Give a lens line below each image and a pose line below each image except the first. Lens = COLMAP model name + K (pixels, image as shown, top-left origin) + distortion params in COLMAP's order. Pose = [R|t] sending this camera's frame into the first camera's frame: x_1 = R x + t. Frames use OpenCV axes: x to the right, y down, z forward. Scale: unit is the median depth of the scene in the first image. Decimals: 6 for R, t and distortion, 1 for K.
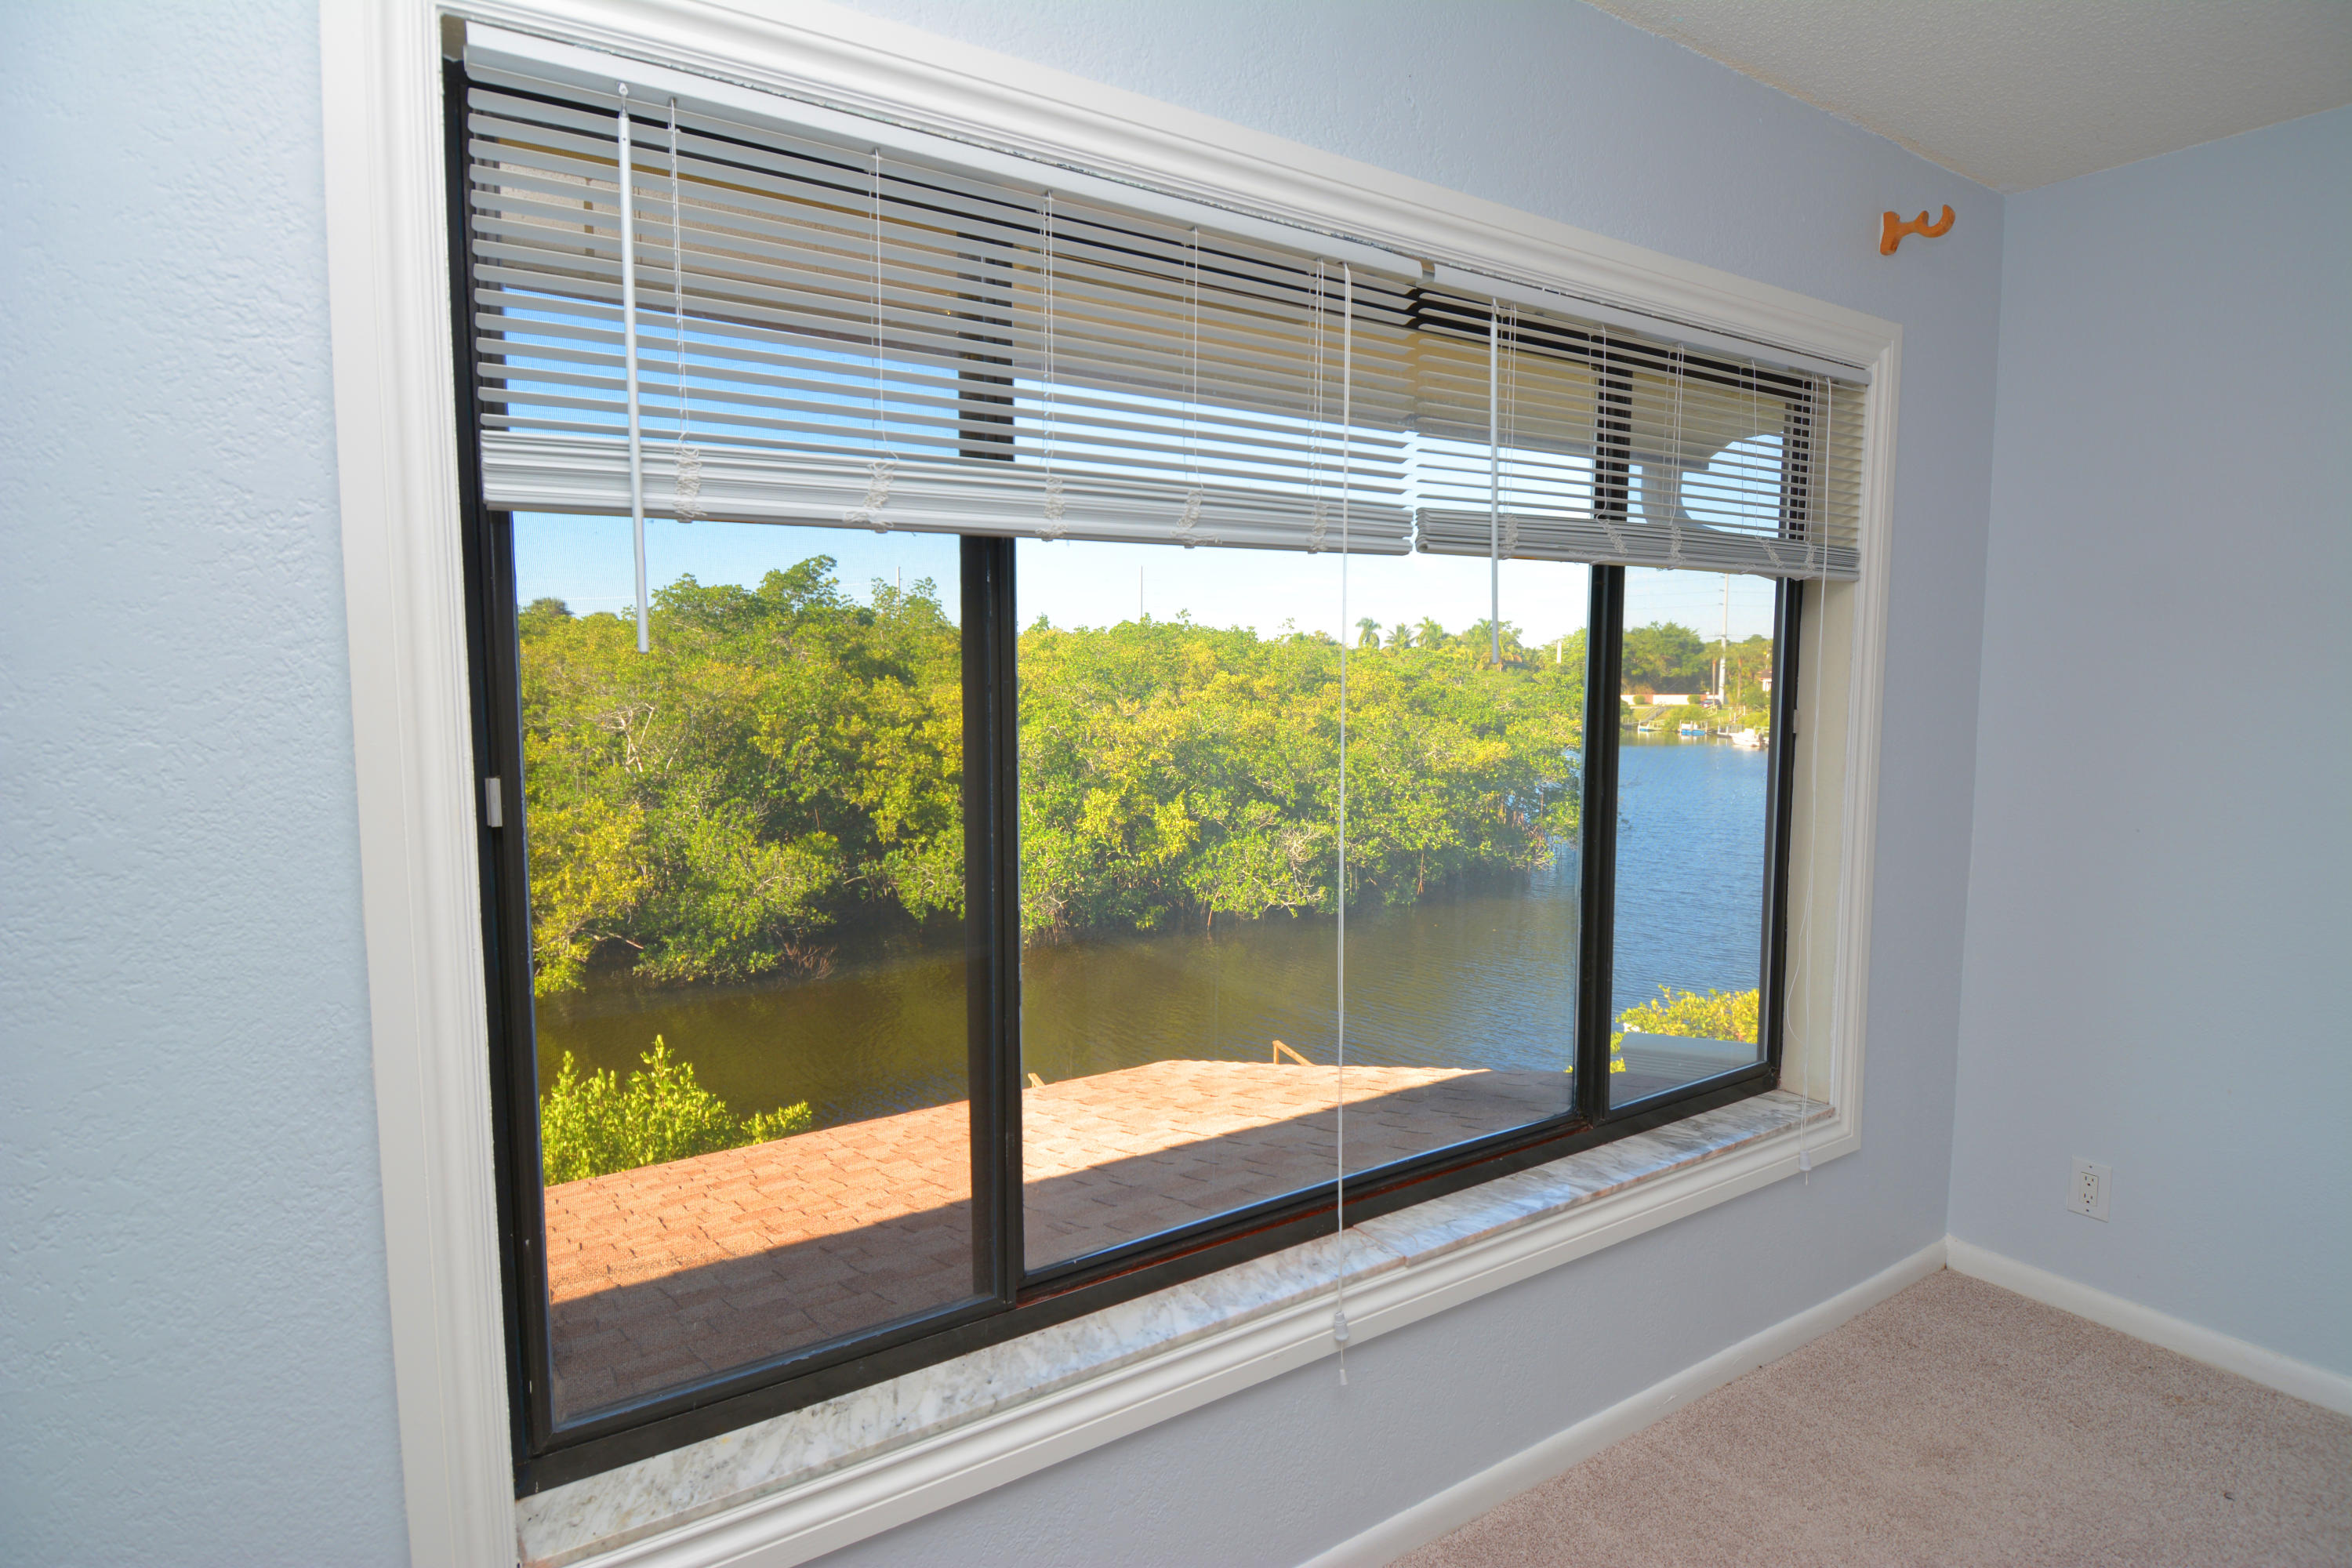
lens RADIAL K [[1214.7, 0, 1205.2], [0, 1214.7, 791.5], [0, 0, 1]] dist [0.025268, -0.037664]
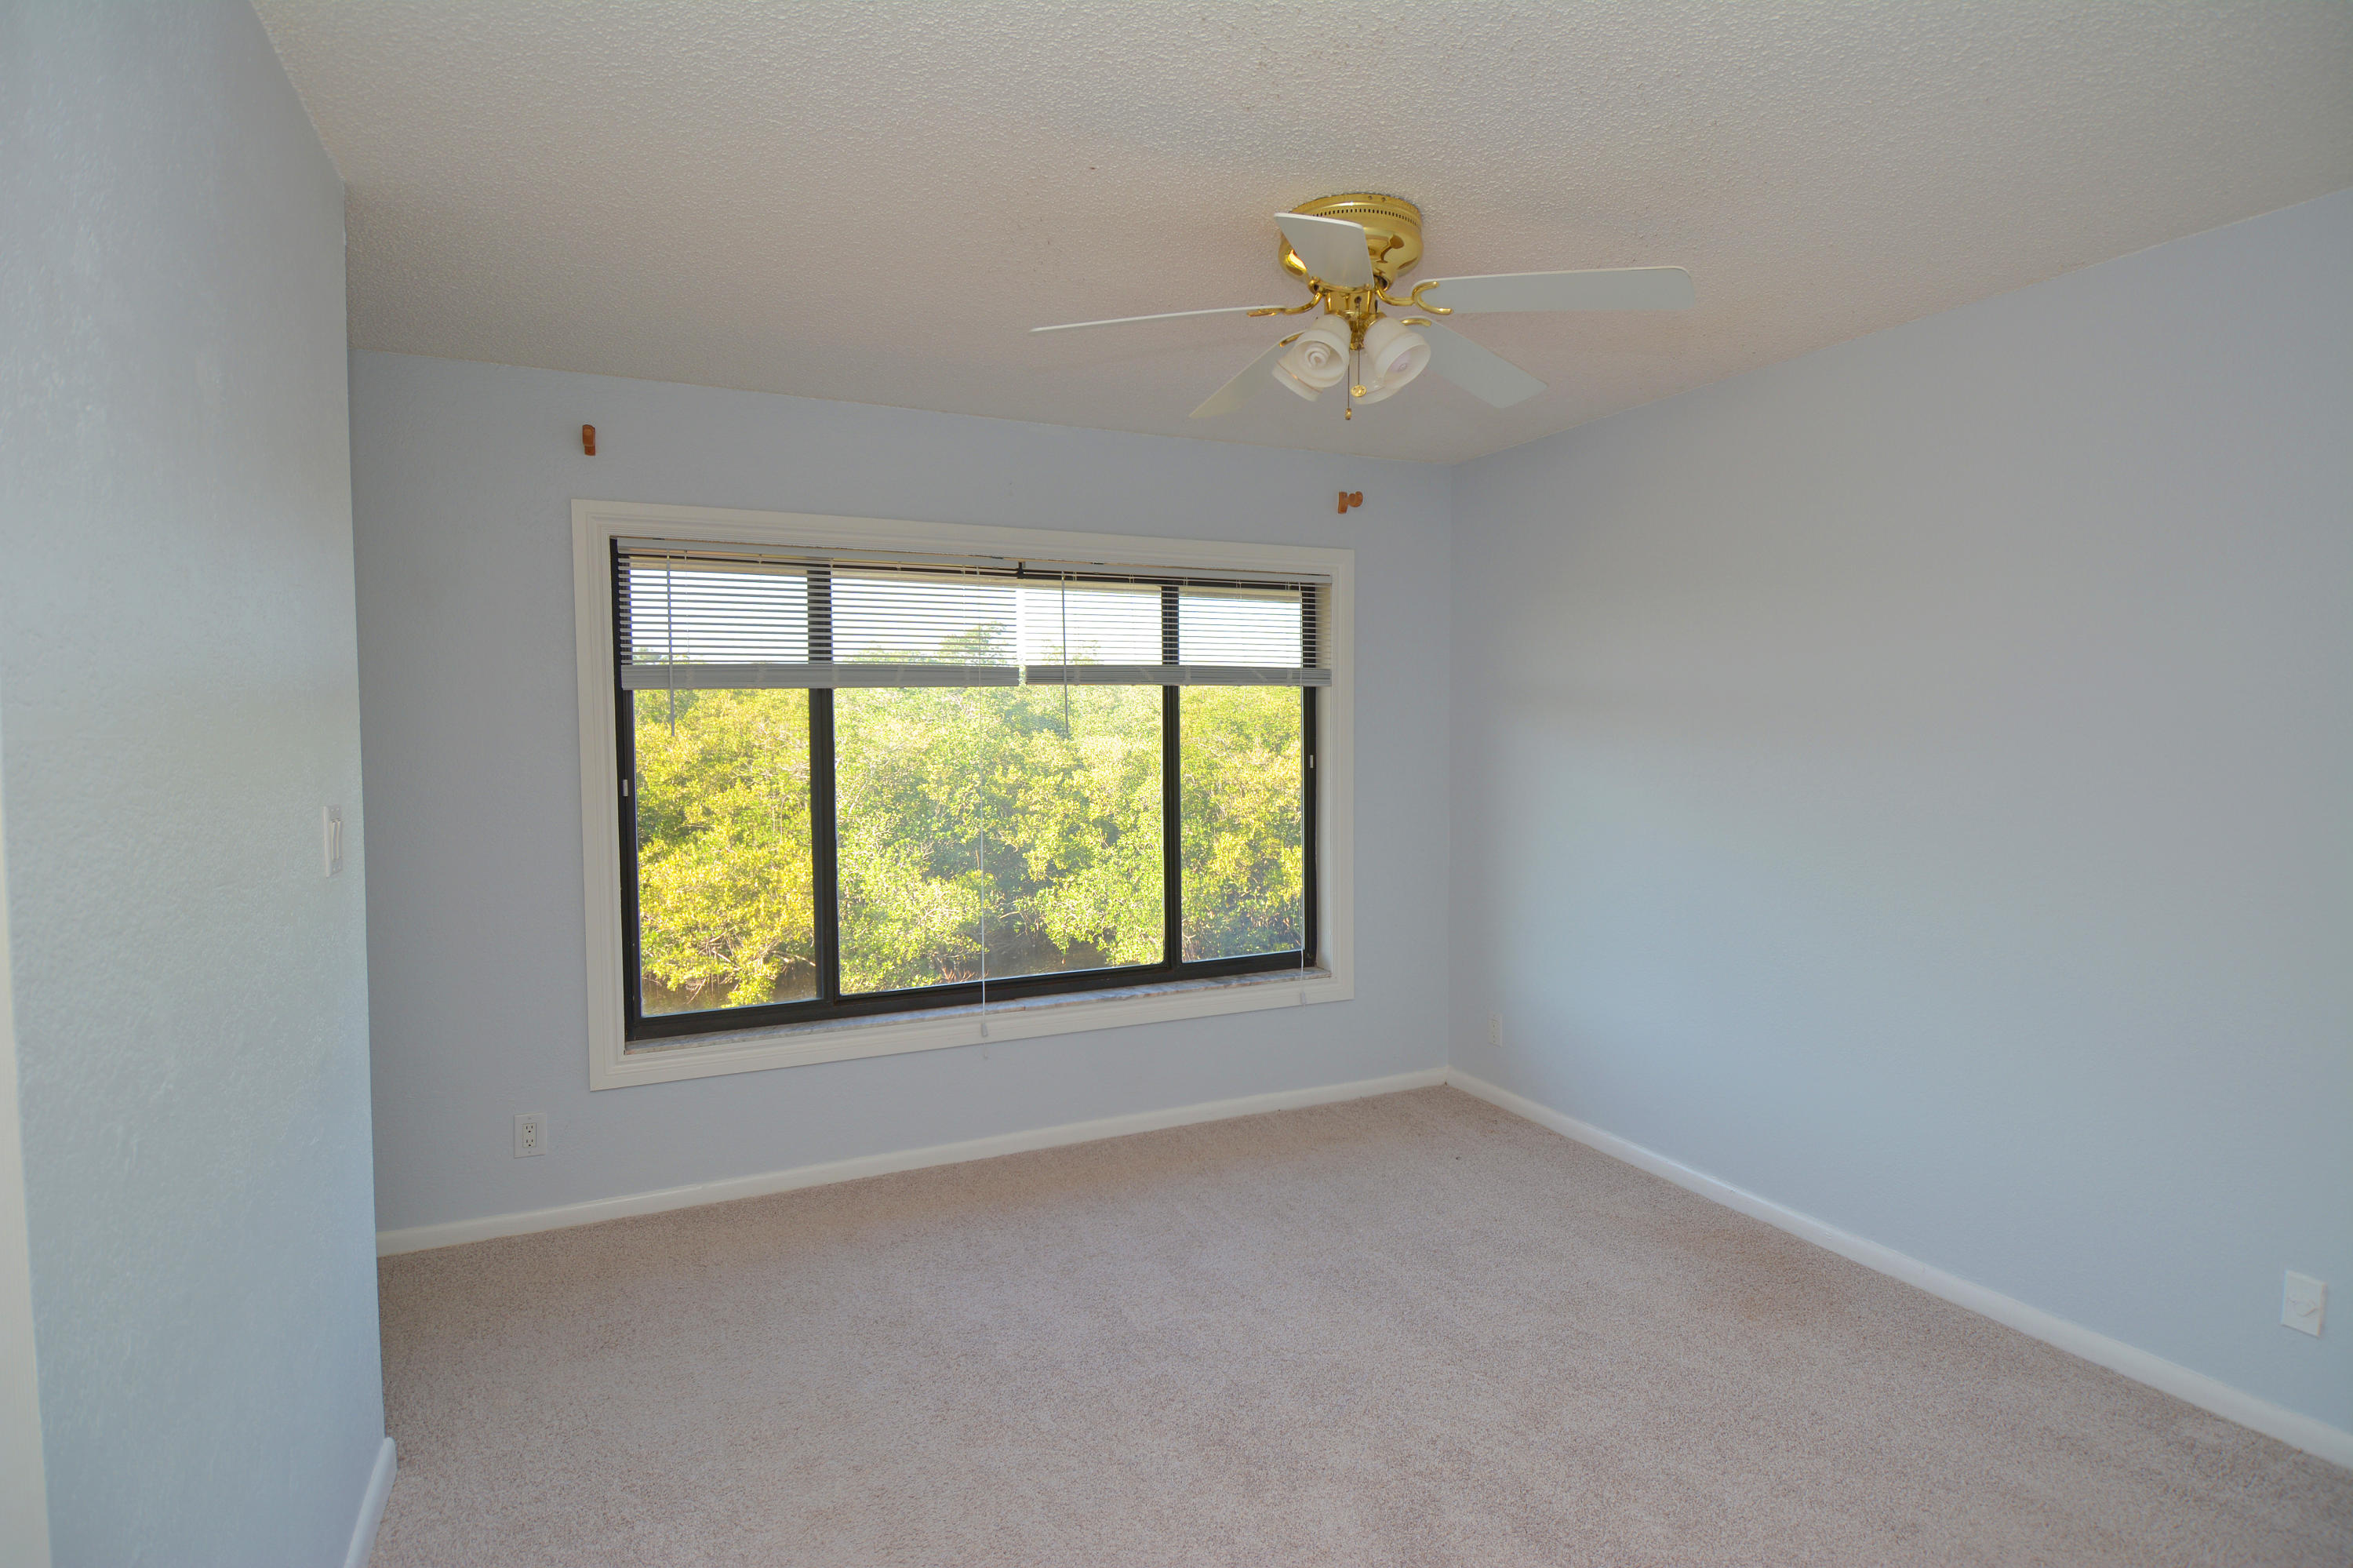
lens RADIAL K [[1215.3, 0, 1199.0], [0, 1215.3, 789.3], [0, 0, 1]] dist [0.025268, -0.037664]
pose [[0.988315, -0.000579, -0.152427, 0.049617], [-0.005812, 0.999122, -0.041485, 0.004143], [0.152317, 0.041886, 0.987444, -0.065466]]
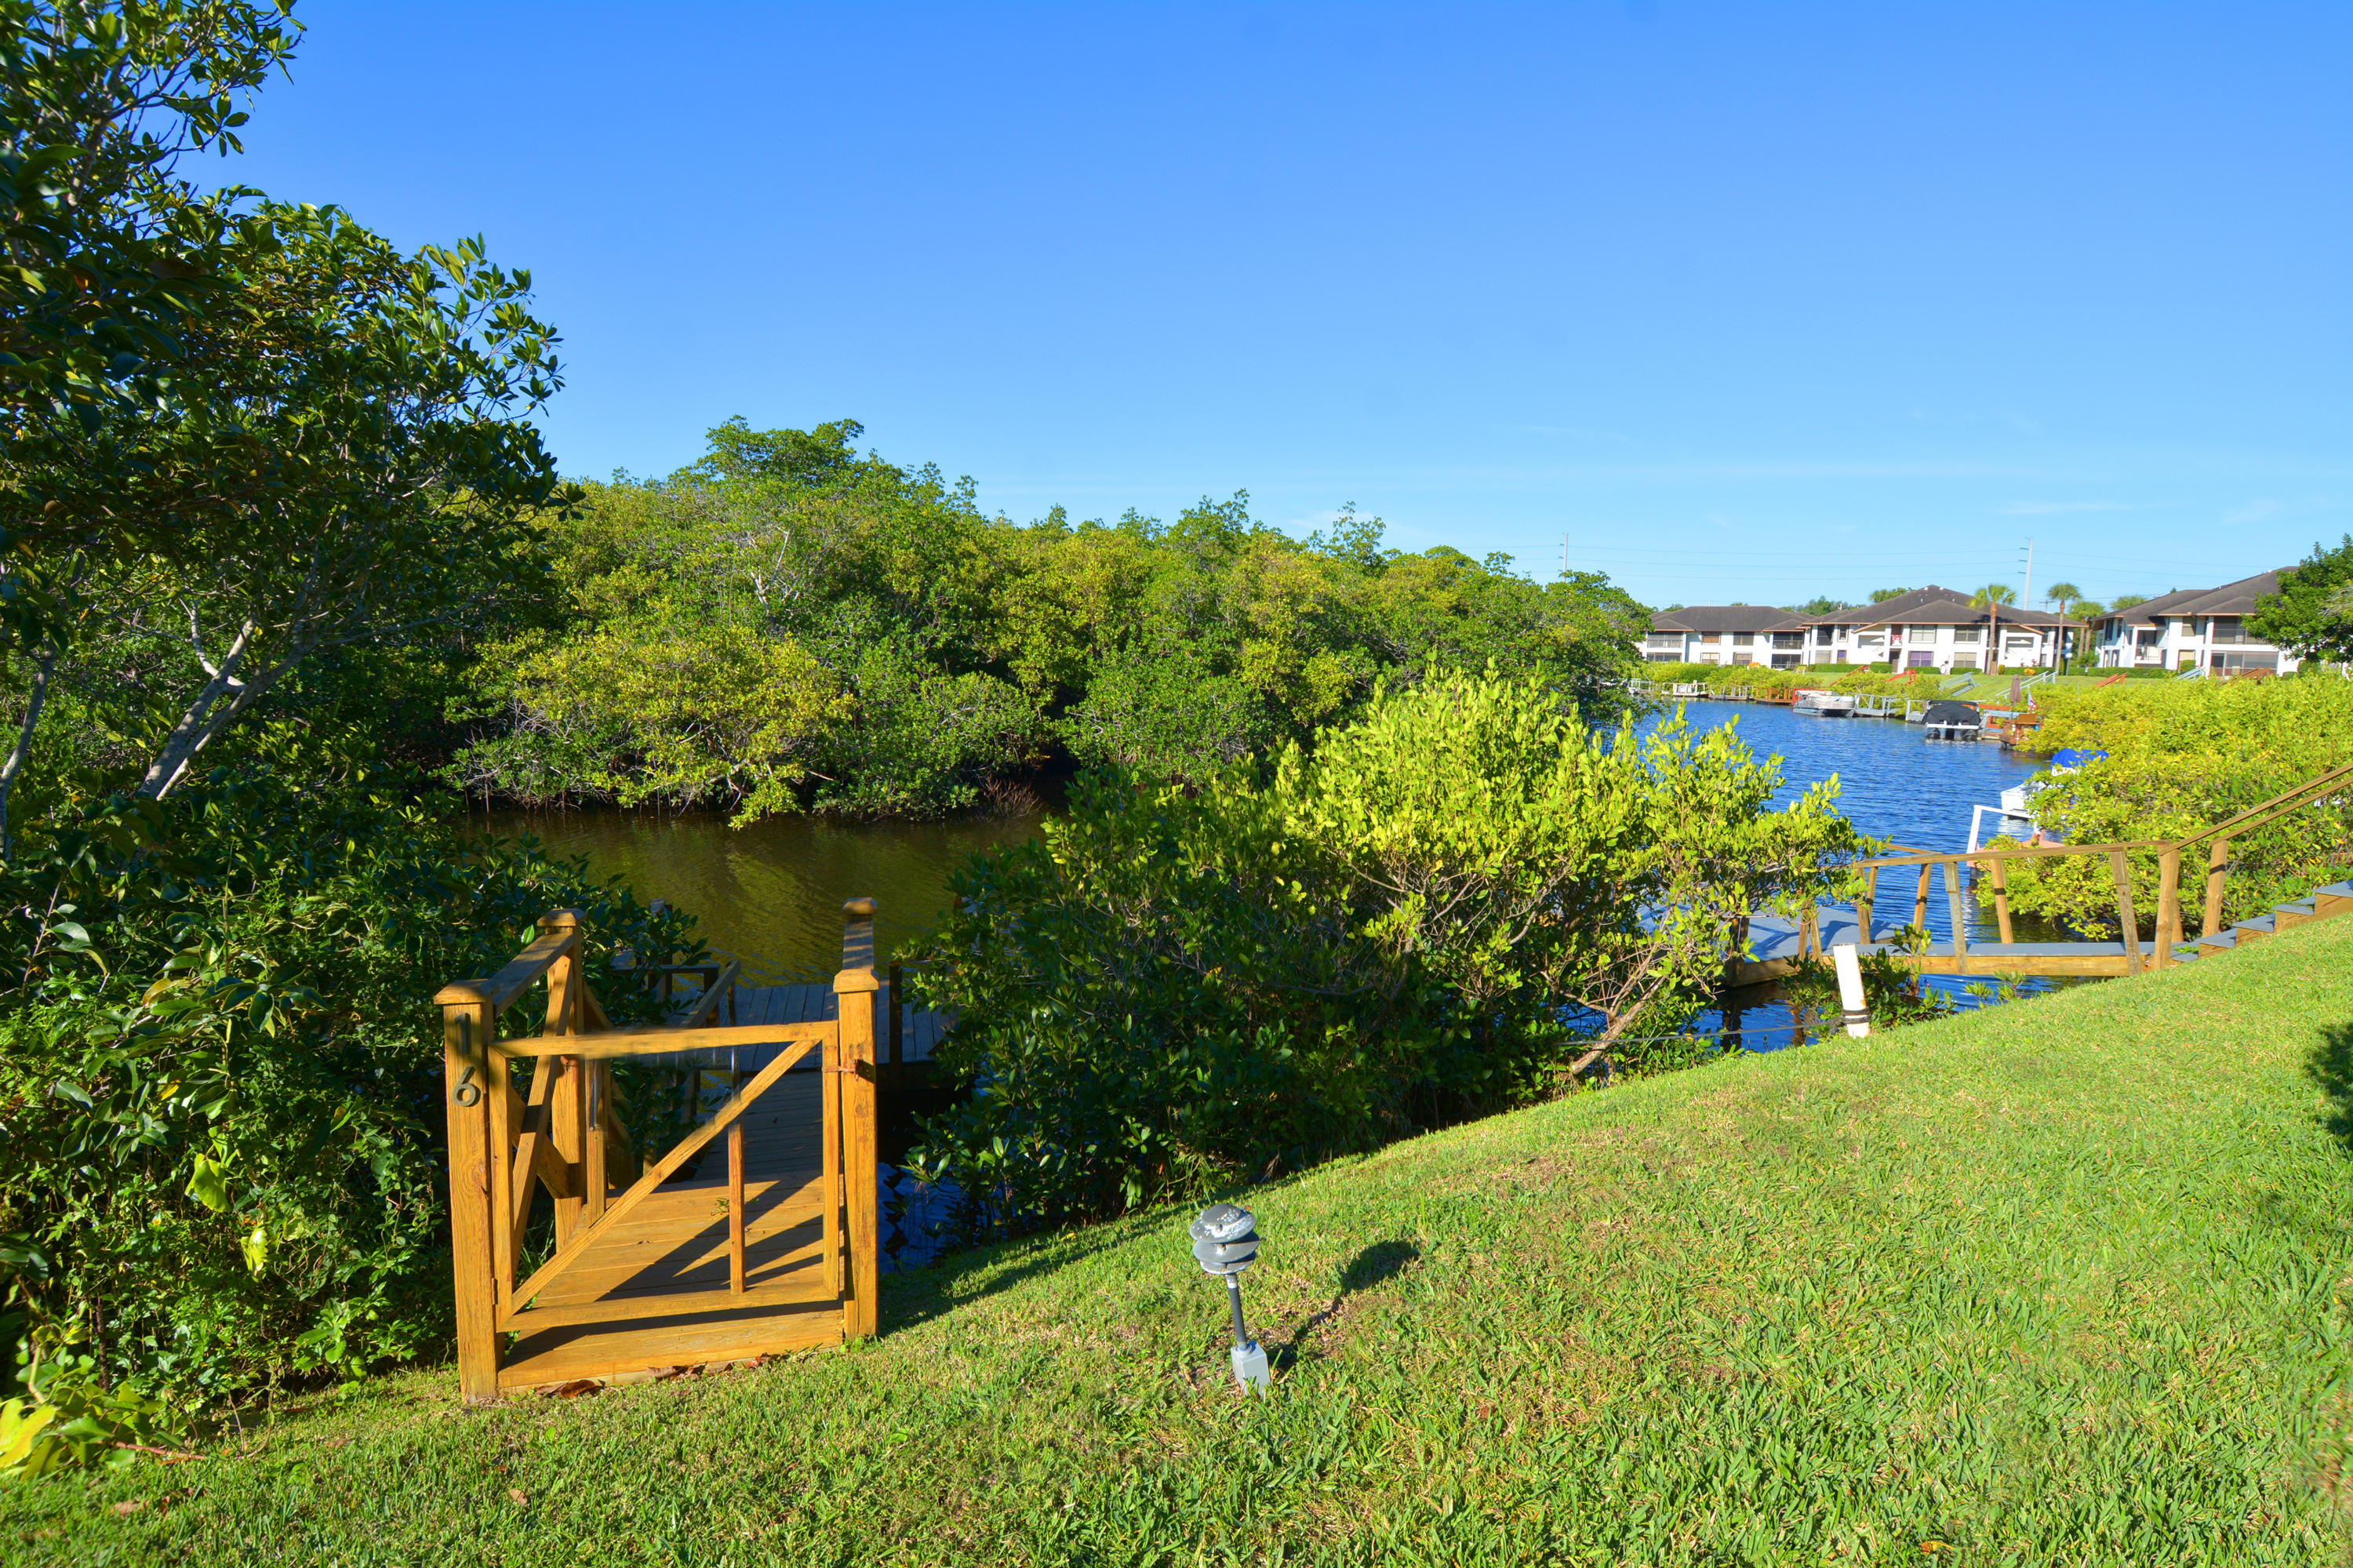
lens RADIAL K [[1215.3, 0, 1183.5], [0, 1215.3, 794.1], [0, 0, 1]] dist [0.025268, -0.037664]
pose [[0.988748, -0.000543, 0.149588, -0.278295], [-0.002444, 0.999801, 0.019780, 0.098353], [-0.149569, -0.019923, 0.988551, 0.060007]]
